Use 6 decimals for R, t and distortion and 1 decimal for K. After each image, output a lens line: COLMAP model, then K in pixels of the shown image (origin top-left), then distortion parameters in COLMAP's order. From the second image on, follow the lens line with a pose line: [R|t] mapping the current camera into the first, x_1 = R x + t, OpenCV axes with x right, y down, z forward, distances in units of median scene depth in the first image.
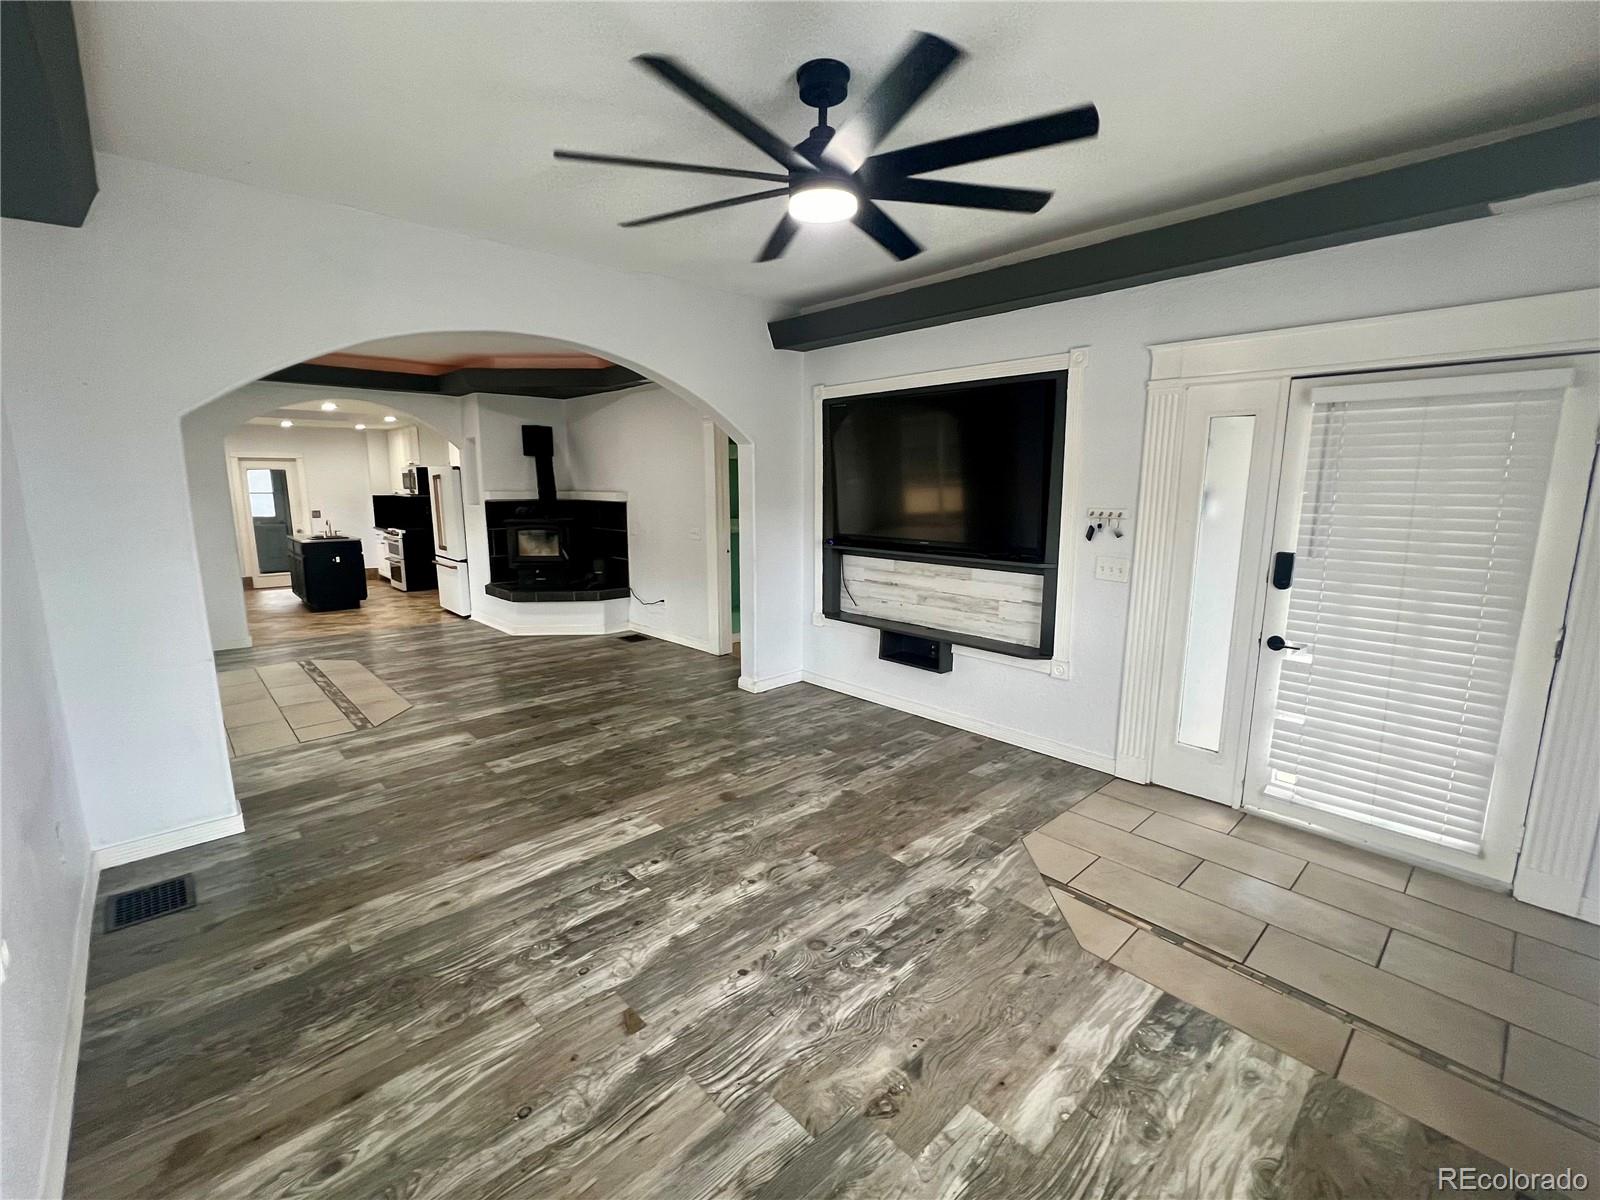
lens RADIAL K [[699.3, 0, 800.0], [0, 699.3, 600.0], [0, 0, 1]] dist [-0.000459, 0.000188]
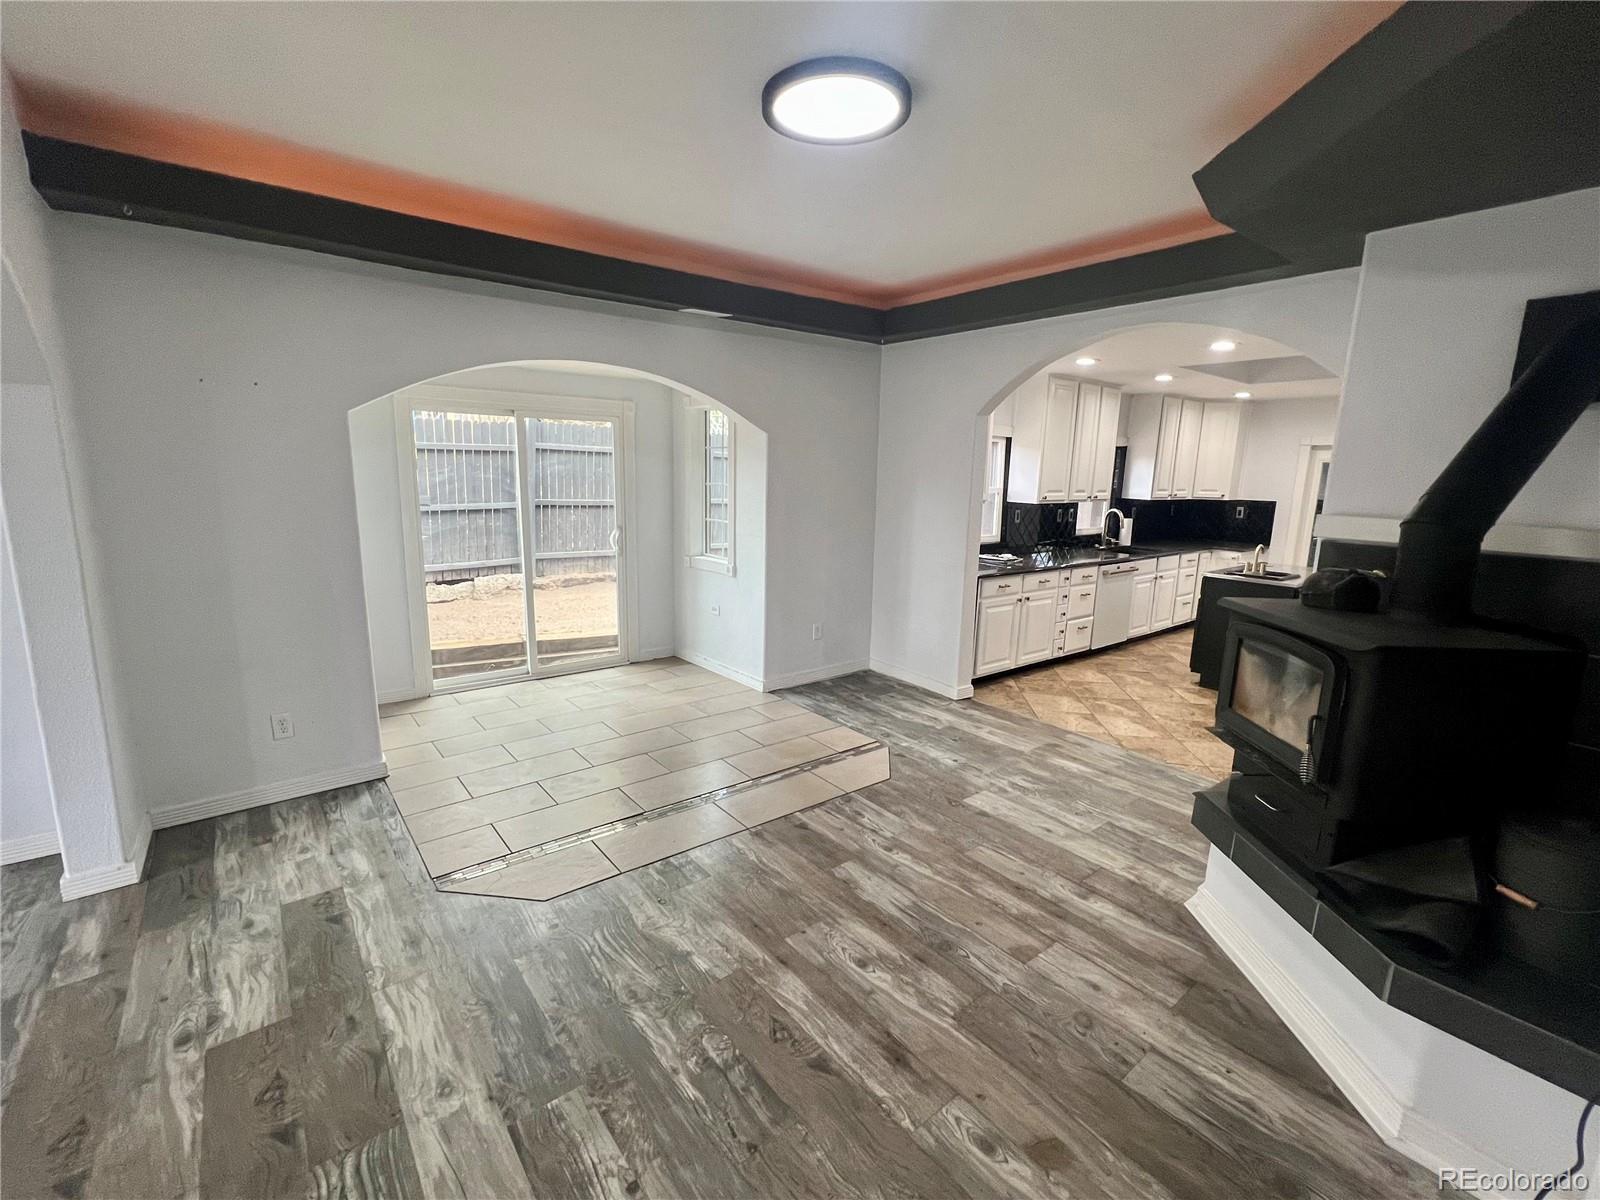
lens RADIAL K [[699.3, 0, 800.0], [0, 699.3, 600.0], [0, 0, 1]] dist [-0.000459, 0.000188]
pose [[-0.075656, 0.177804, -0.981153, -0.123940], [-0.193907, 0.962565, 0.189388, -0.250068], [0.978098, 0.204581, -0.038347, 1.464820]]
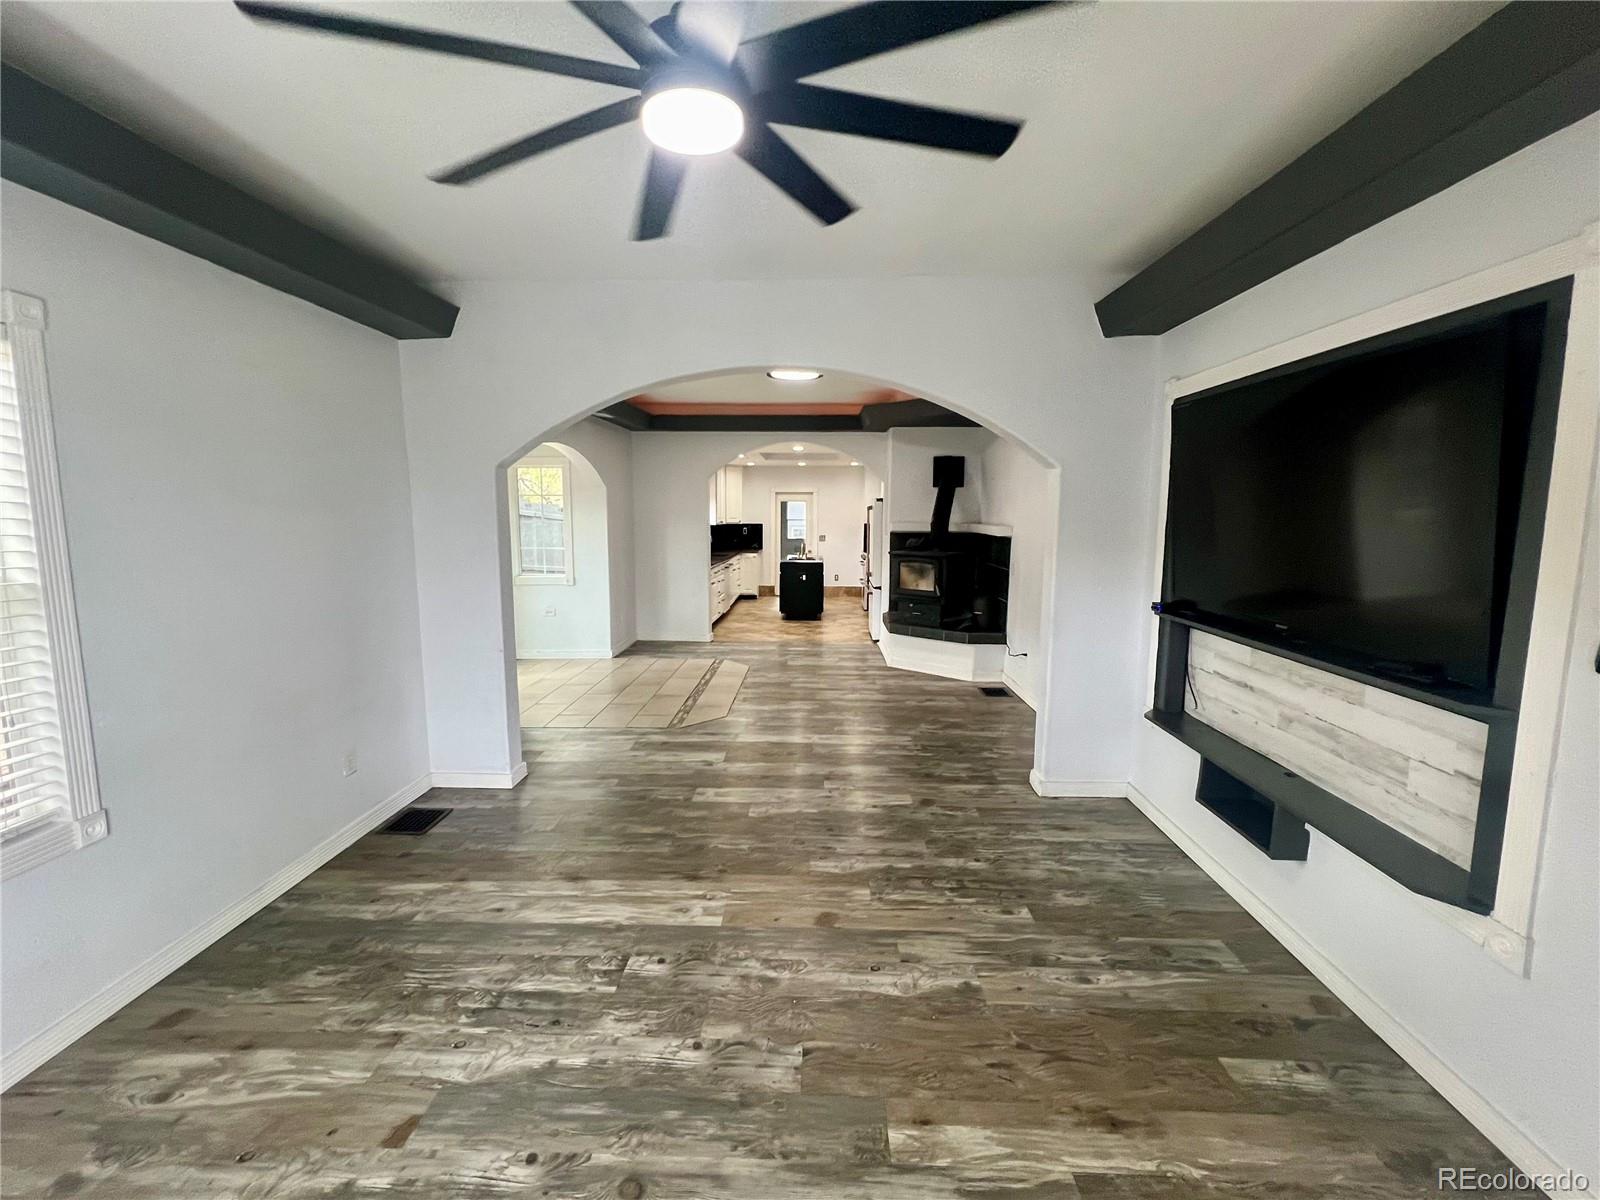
lens RADIAL K [[699.3, 0, 800.0], [0, 699.3, 600.0], [0, 0, 1]] dist [-0.000459, 0.000188]
pose [[0.704212, 0.095621, -0.703521, 0.359334], [-0.123533, 0.992277, 0.011214, -0.072038], [0.699160, 0.079011, 0.710586, 0.361402]]
